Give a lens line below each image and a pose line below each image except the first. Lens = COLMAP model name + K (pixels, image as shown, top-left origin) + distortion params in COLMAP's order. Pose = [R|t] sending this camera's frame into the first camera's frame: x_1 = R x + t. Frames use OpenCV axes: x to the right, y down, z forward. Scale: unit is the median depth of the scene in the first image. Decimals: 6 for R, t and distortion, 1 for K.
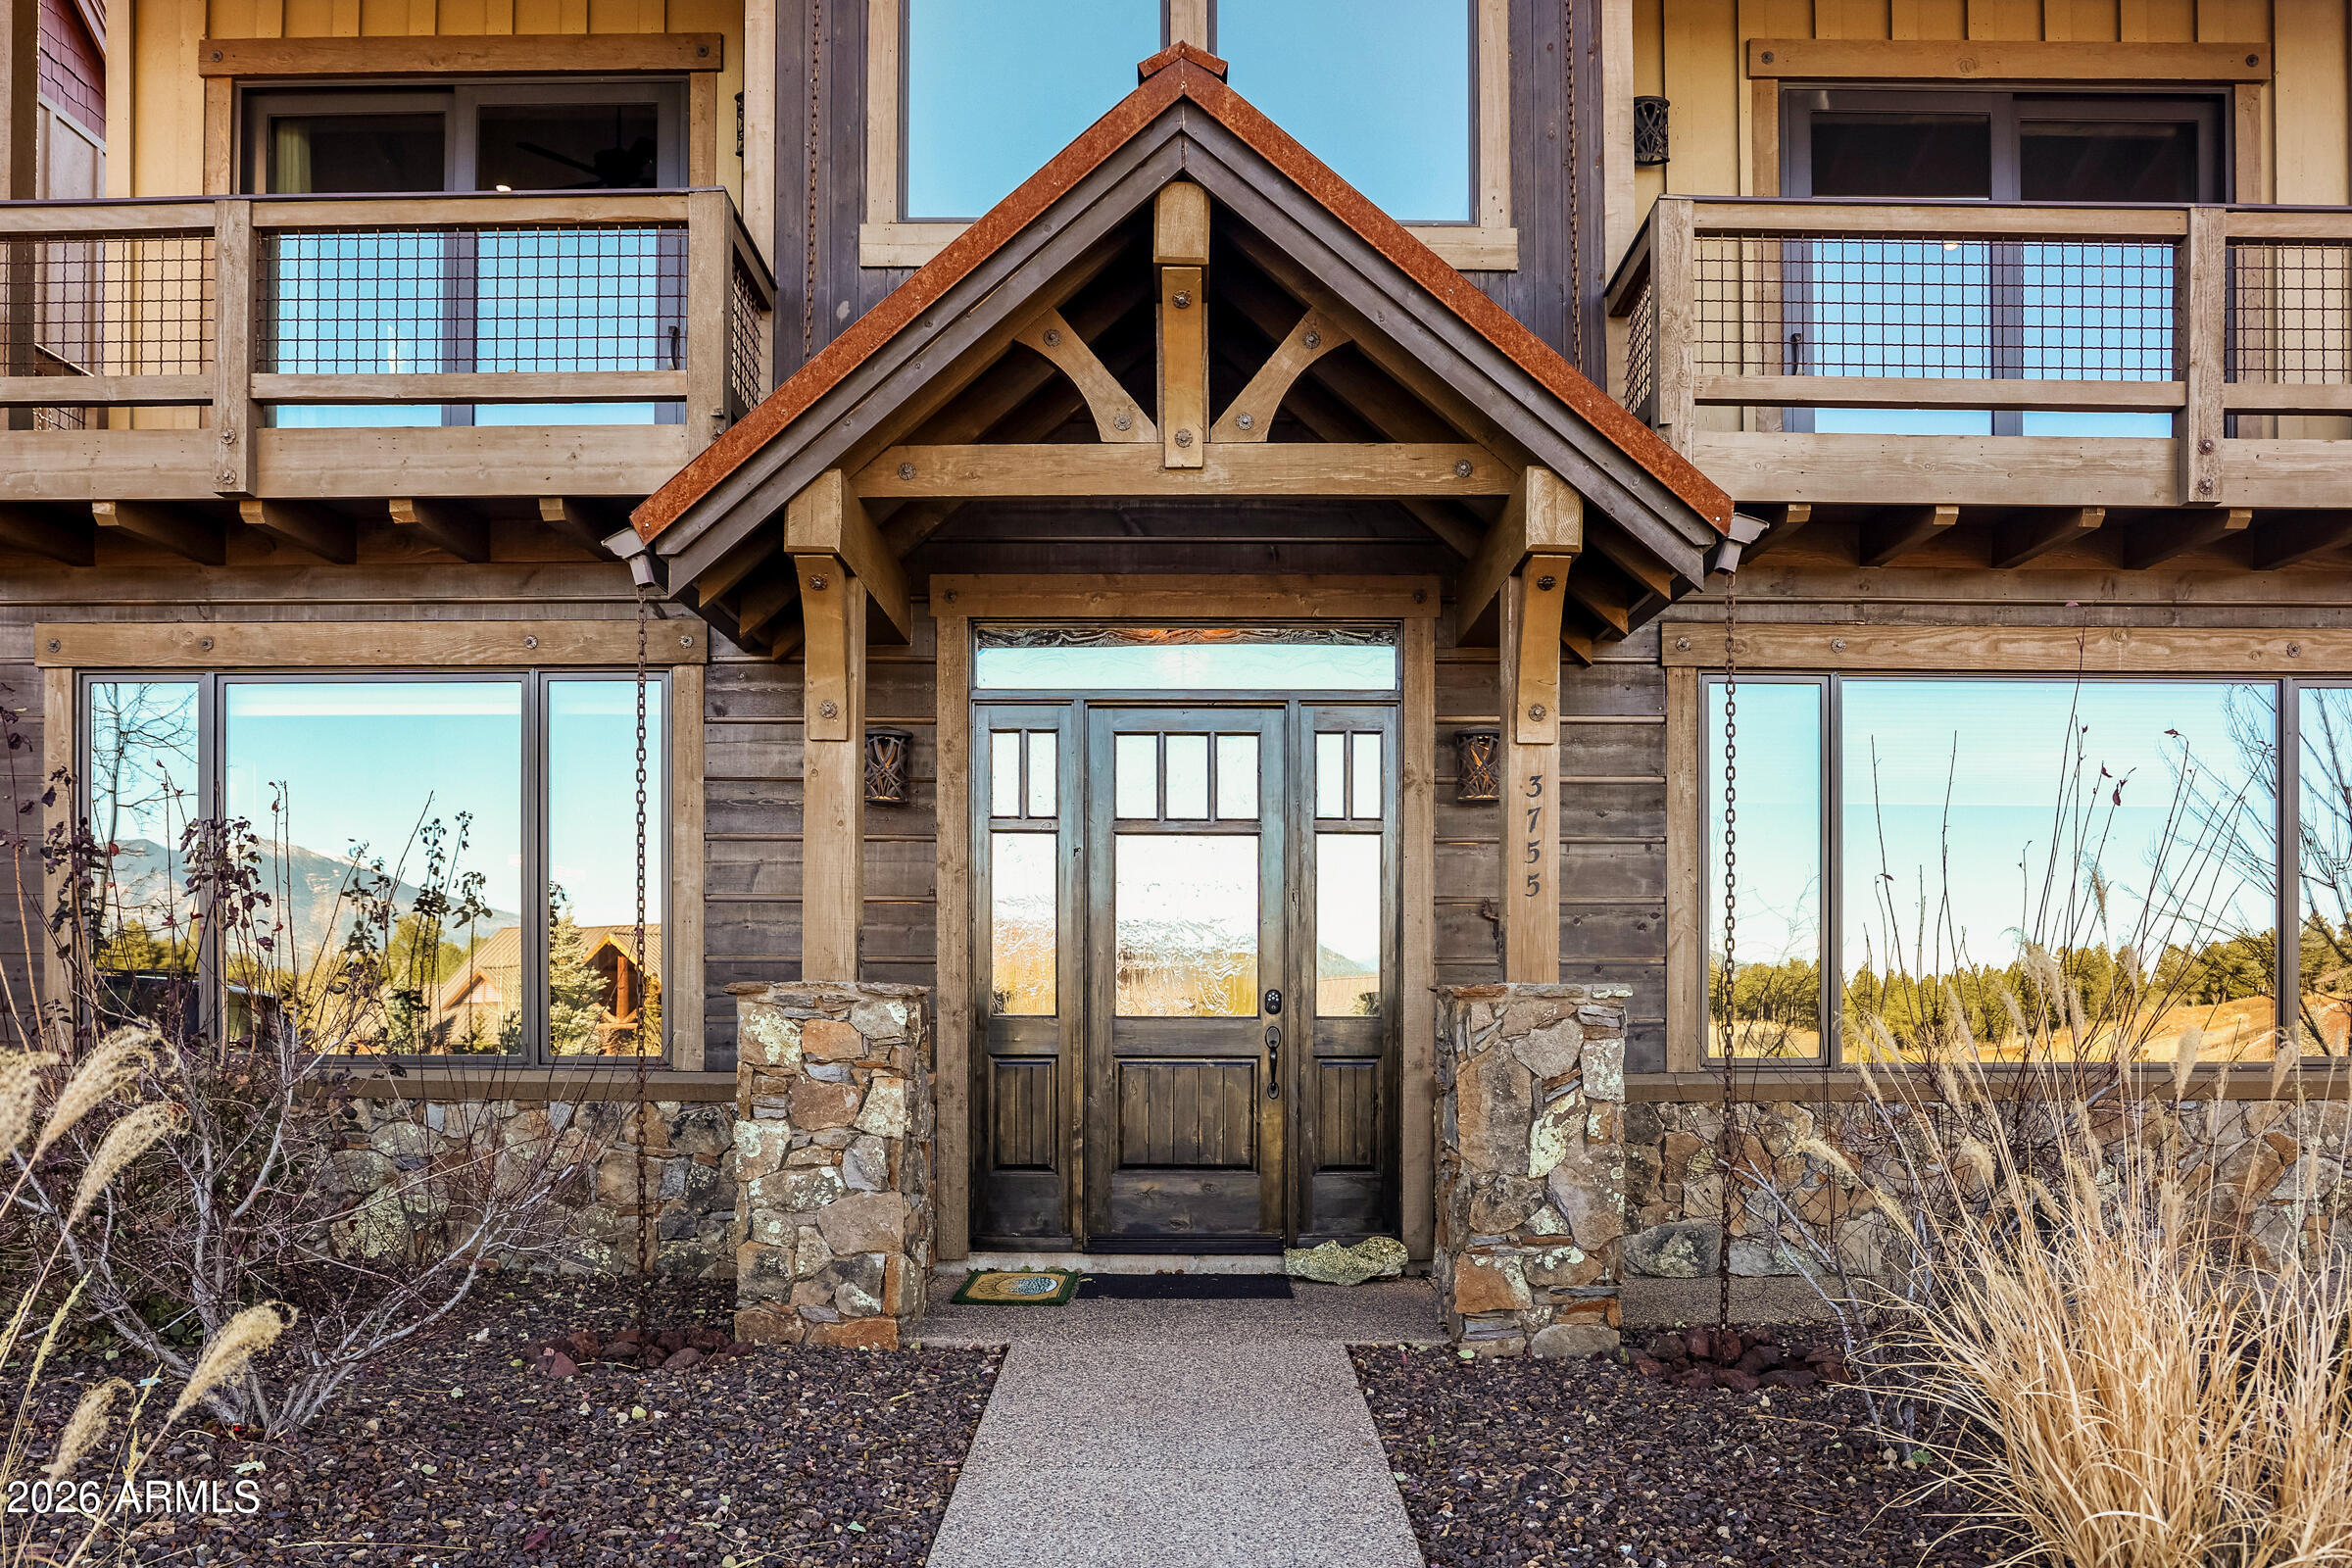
lens RADIAL K [[1950.5, 0, 1176.6], [0, 1950.5, 997.9], [0, 0, 1]] dist [-0.078245, 0.023770]
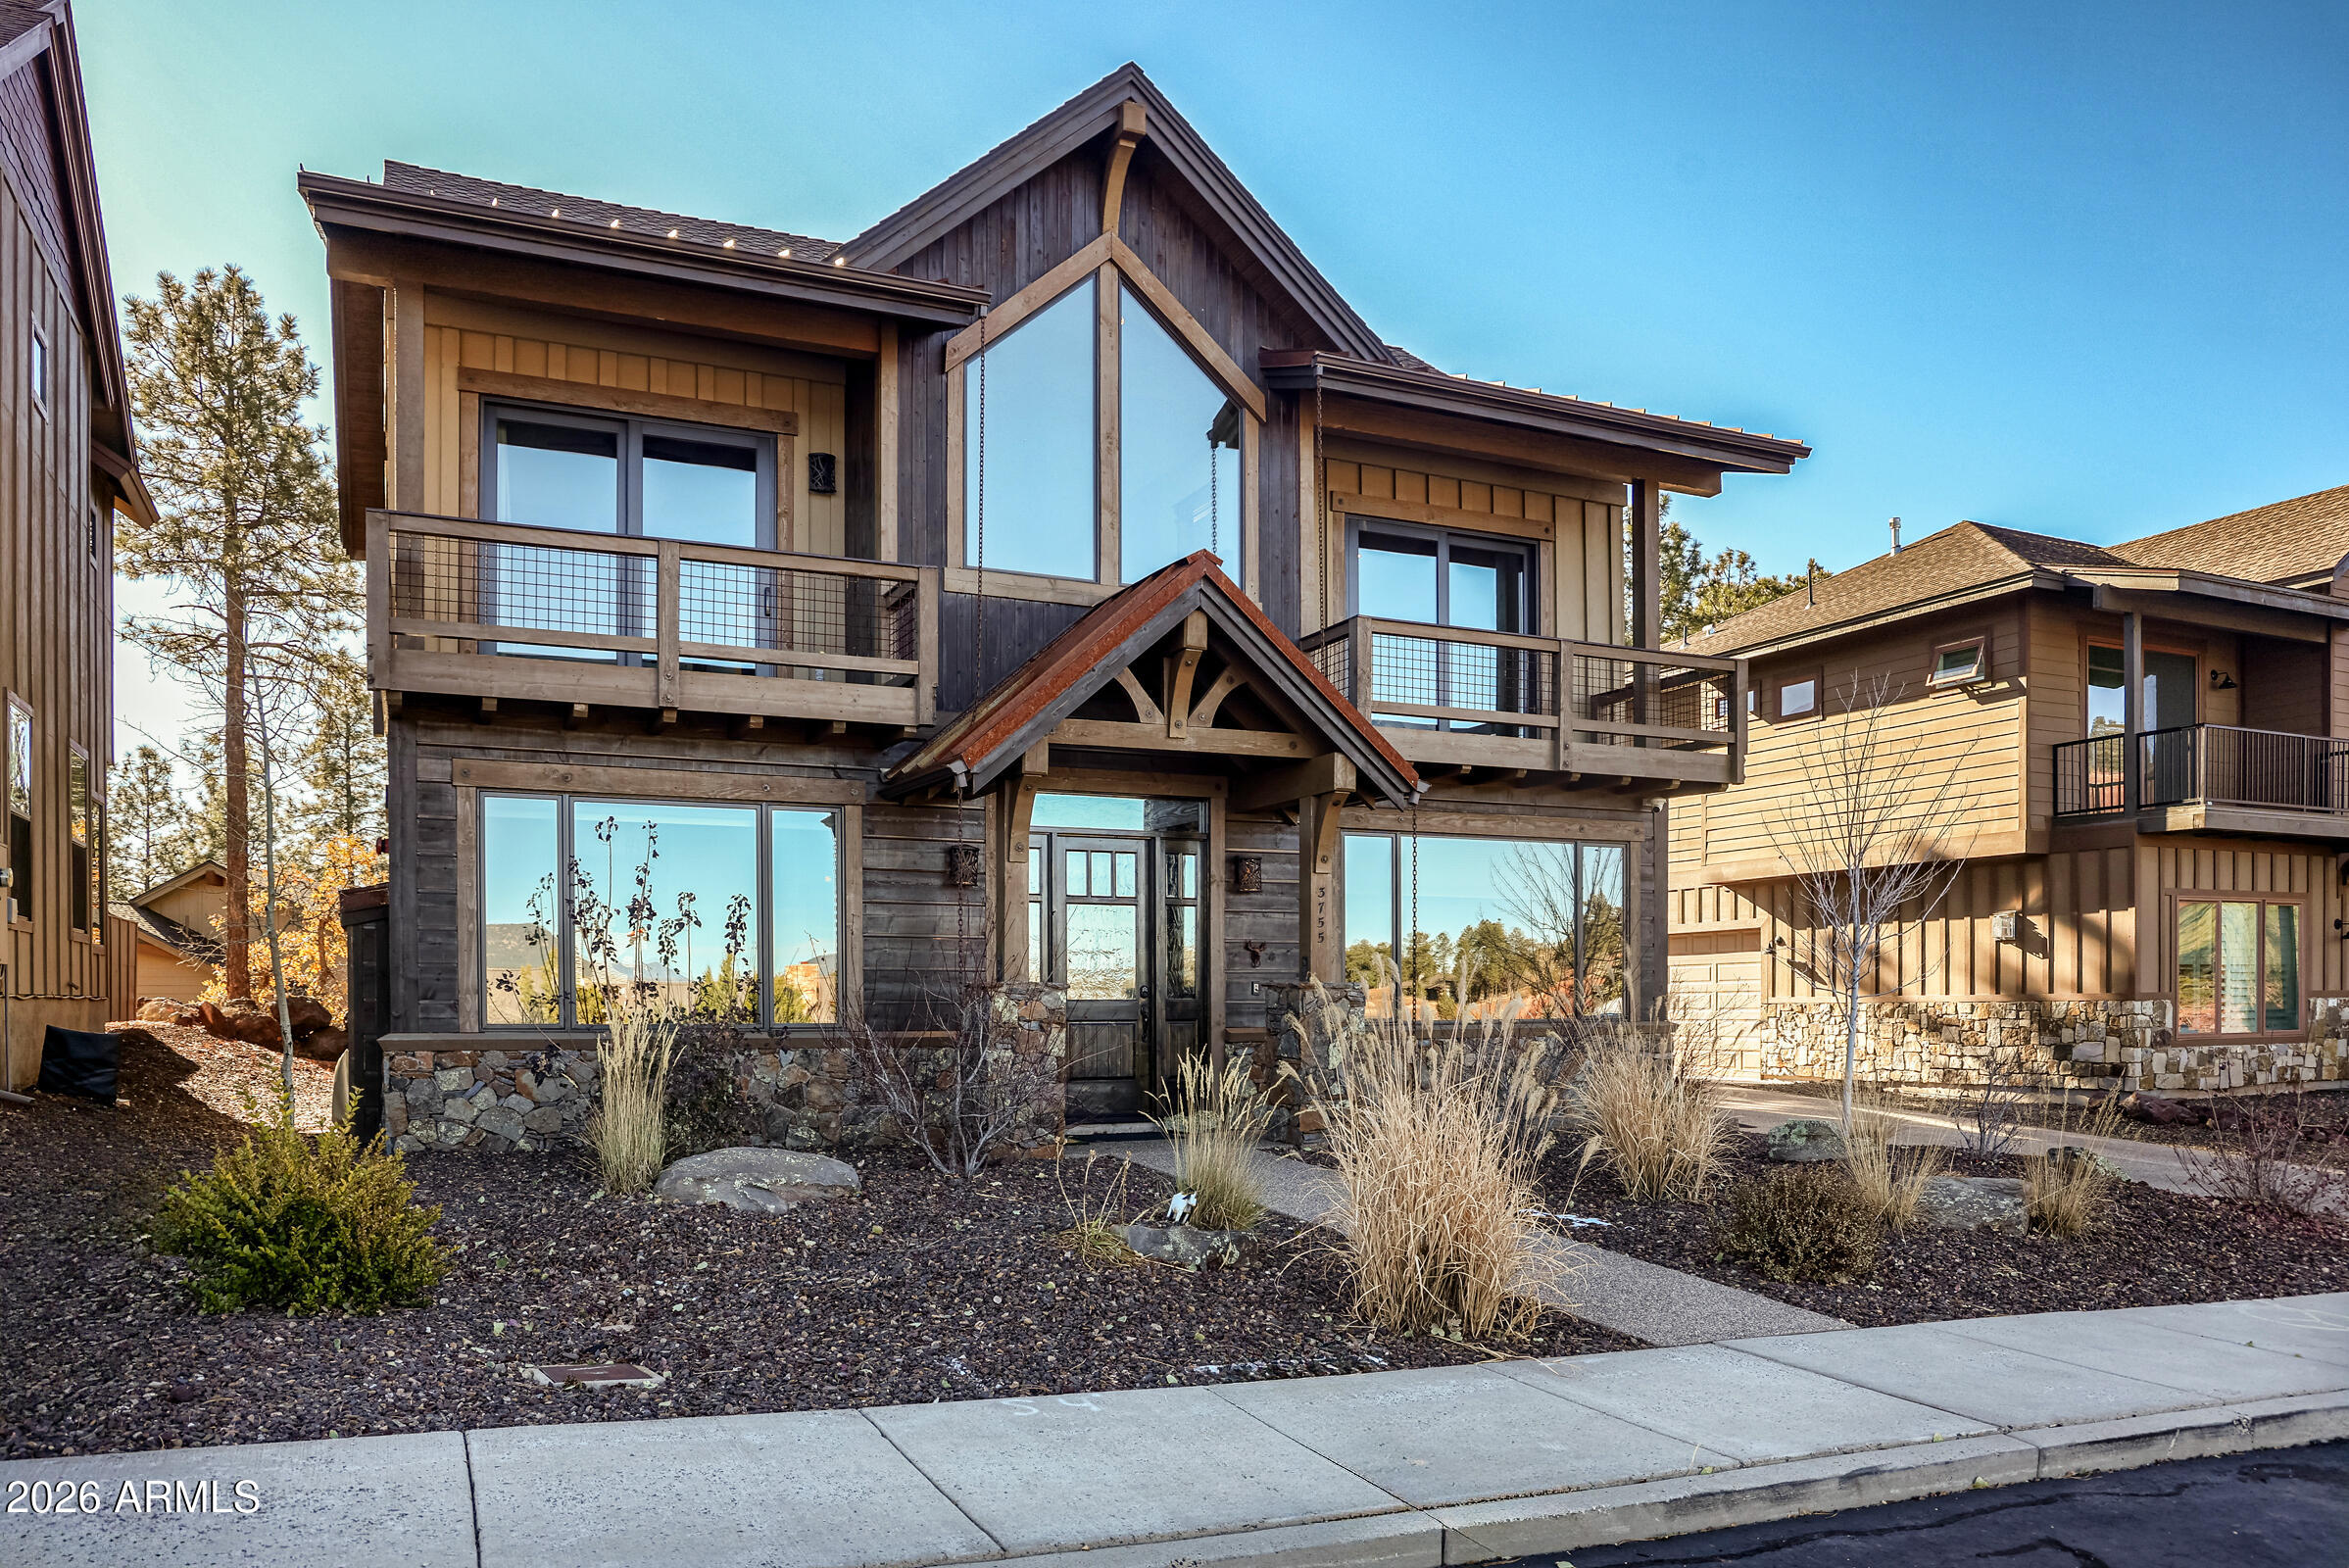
lens RADIAL K [[1948.0, 0, 1175.1], [0, 1948.0, 997.7], [0, 0, 1]] dist [-0.078245, 0.023770]
pose [[0.892993, -0.002913, 0.450061, -0.803678], [0.002964, 0.999995, 0.000591, 0.006643], [-0.450061, 0.000806, 0.892998, -0.748862]]
